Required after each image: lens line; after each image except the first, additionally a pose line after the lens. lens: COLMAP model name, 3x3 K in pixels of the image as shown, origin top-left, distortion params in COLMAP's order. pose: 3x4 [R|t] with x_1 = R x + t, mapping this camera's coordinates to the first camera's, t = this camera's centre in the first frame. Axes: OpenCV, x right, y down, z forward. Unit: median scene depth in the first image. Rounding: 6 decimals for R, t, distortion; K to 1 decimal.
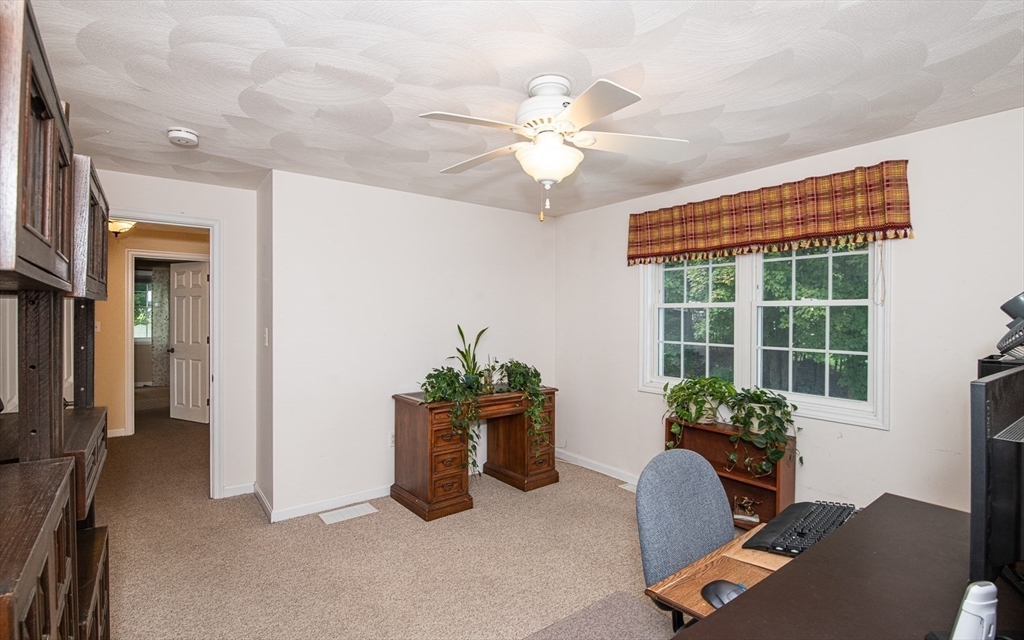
lens RADIAL K [[455.4, 0, 512.0], [0, 455.4, 320.0], [0, 0, 1]] dist [-0.000347, -0.000420]
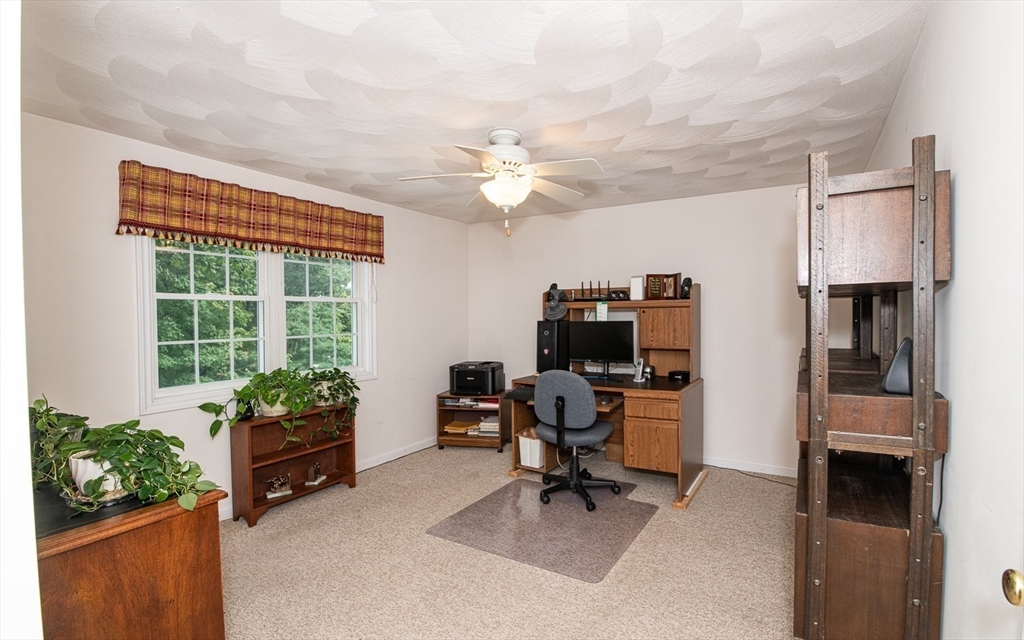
lens RADIAL K [[455.4, 0, 512.0], [0, 455.4, 320.0], [0, 0, 1]] dist [-0.000347, -0.000420]
pose [[-0.315198, -0.018650, 0.948843, -0.621532], [0.009903, 0.999688, 0.022939, -0.001390], [-0.948974, 0.016627, -0.314915, 0.726587]]
